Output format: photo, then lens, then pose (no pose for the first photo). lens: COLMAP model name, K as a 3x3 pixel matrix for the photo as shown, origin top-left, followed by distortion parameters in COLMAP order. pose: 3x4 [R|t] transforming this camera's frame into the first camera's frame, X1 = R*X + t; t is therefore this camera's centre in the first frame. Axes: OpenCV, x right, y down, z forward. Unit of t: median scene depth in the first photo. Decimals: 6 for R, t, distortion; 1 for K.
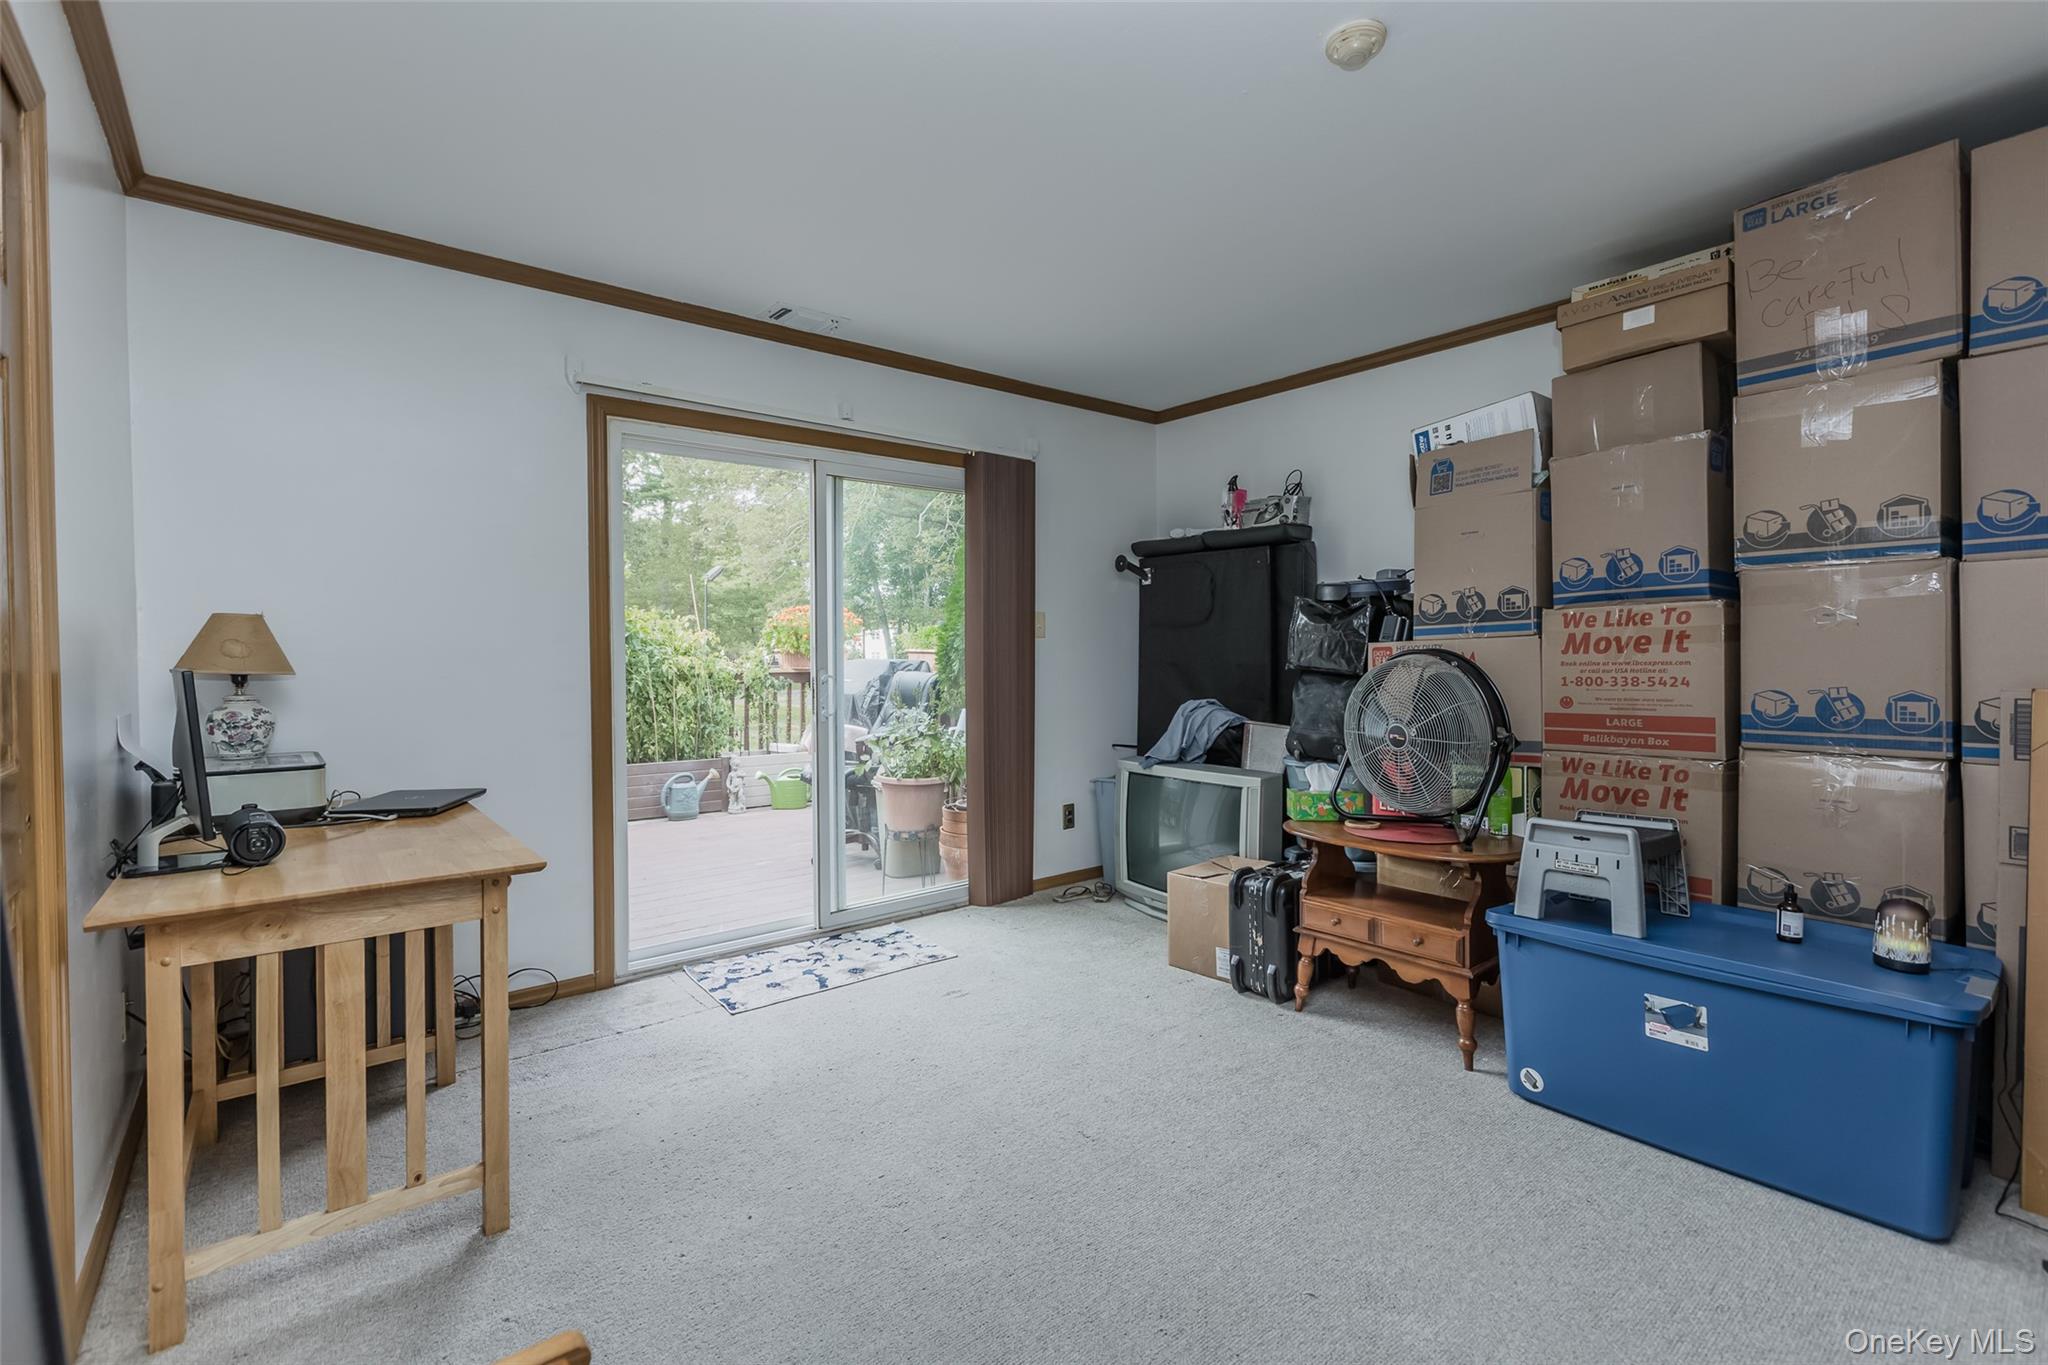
lens RADIAL K [[918.5, 0, 1021.1], [0, 918.5, 660.7], [0, 0, 1]] dist [0.002198, -0.000655]
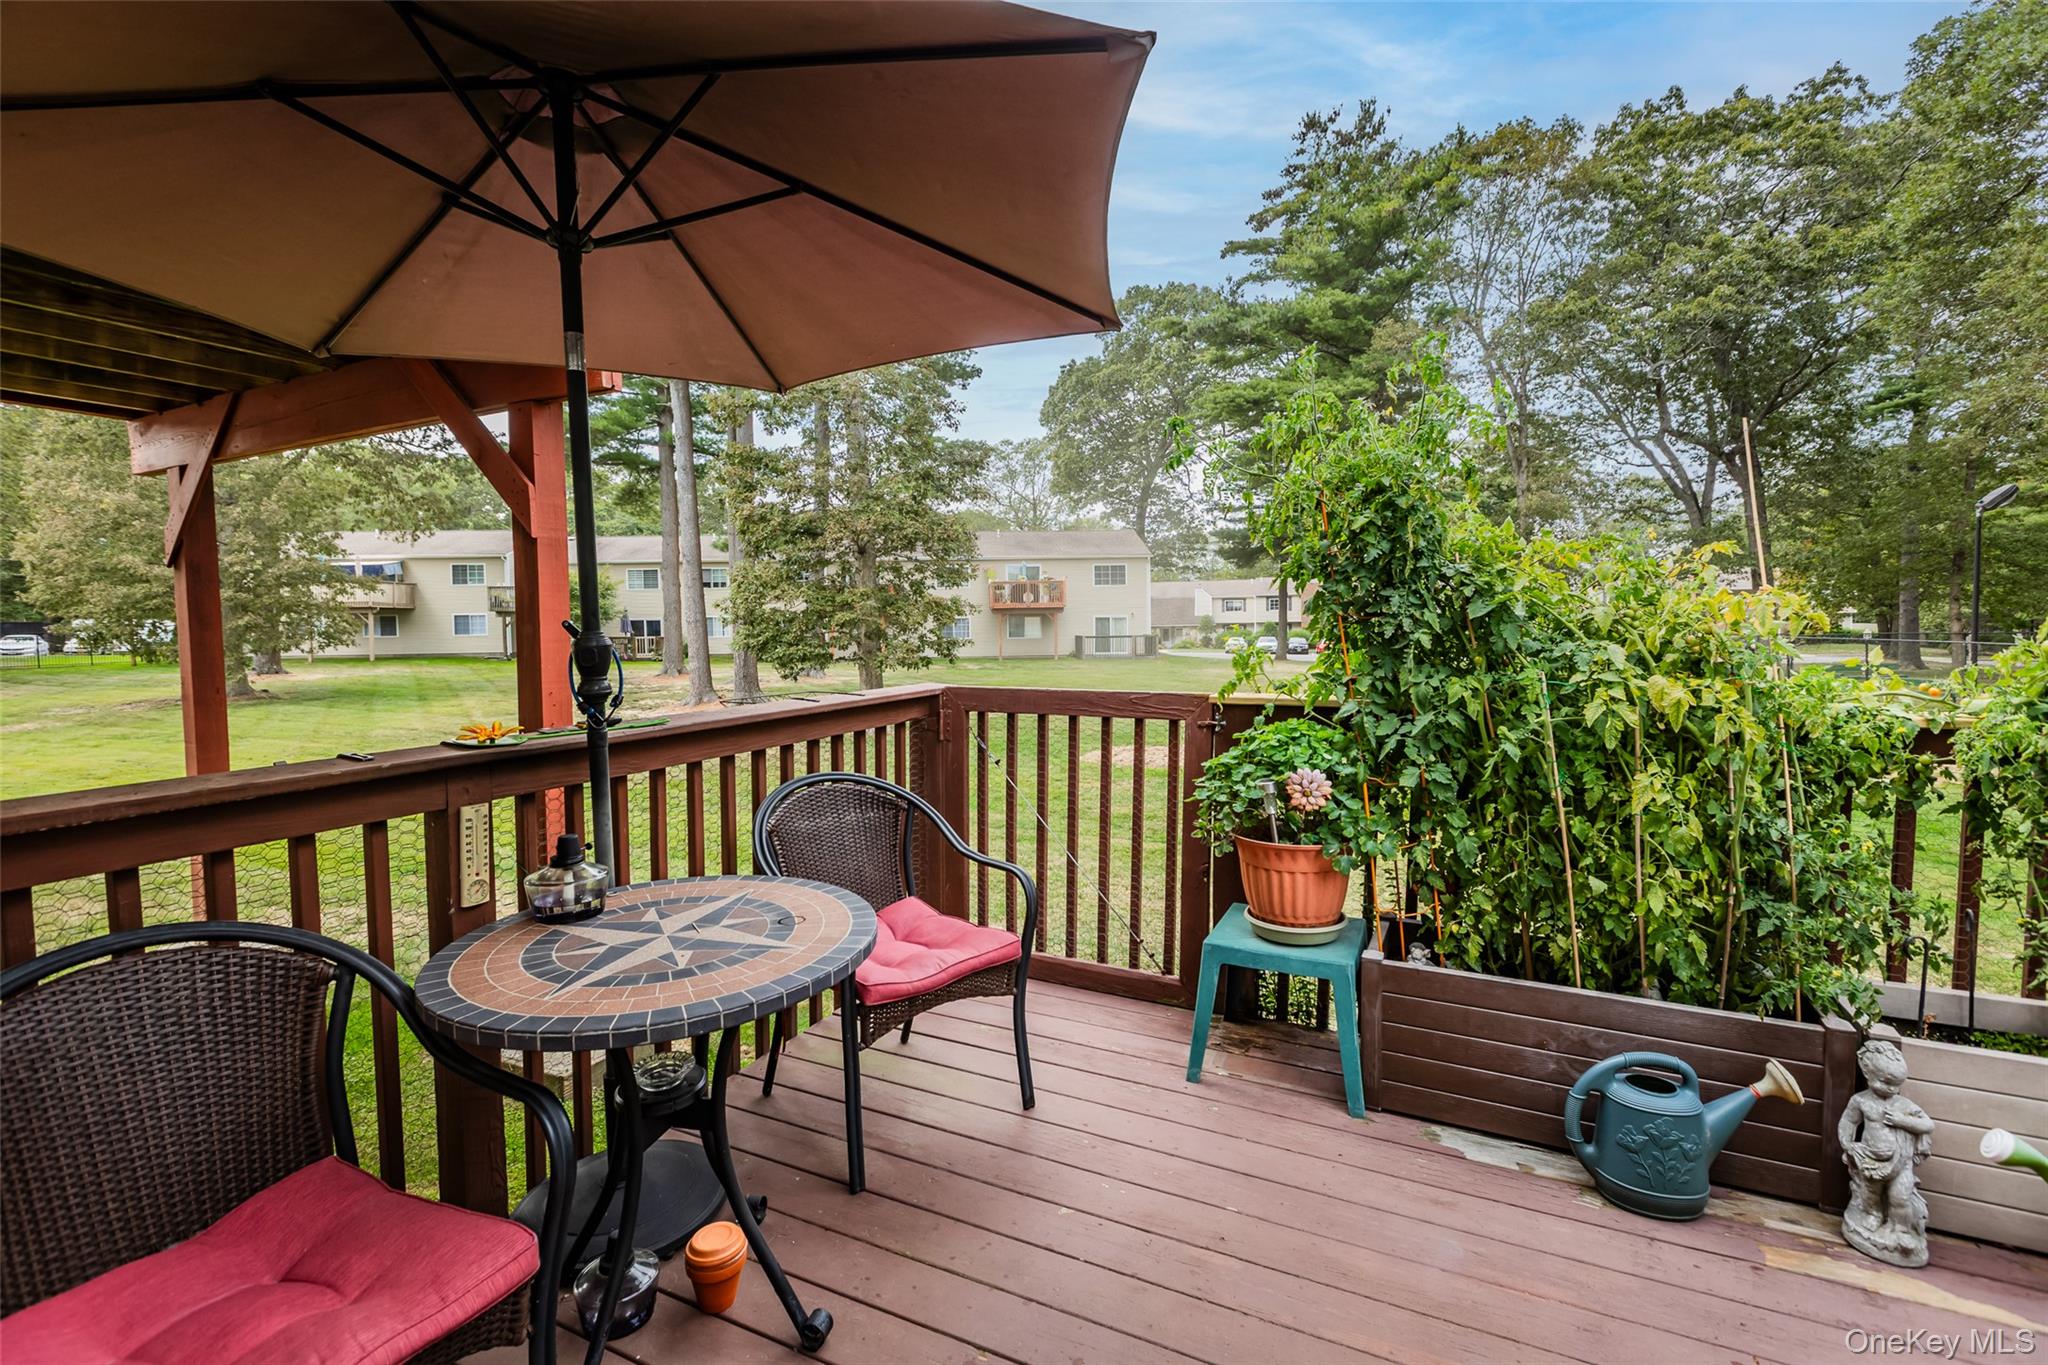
lens RADIAL K [[918.5, 0, 1021.1], [0, 918.5, 660.7], [0, 0, 1]] dist [0.002198, -0.000655]
pose [[0.411765, 0.039409, -0.910438, -0.171874], [-0.011613, 0.999210, 0.037999, -0.018512], [0.911216, -0.005074, 0.411897, 0.653930]]
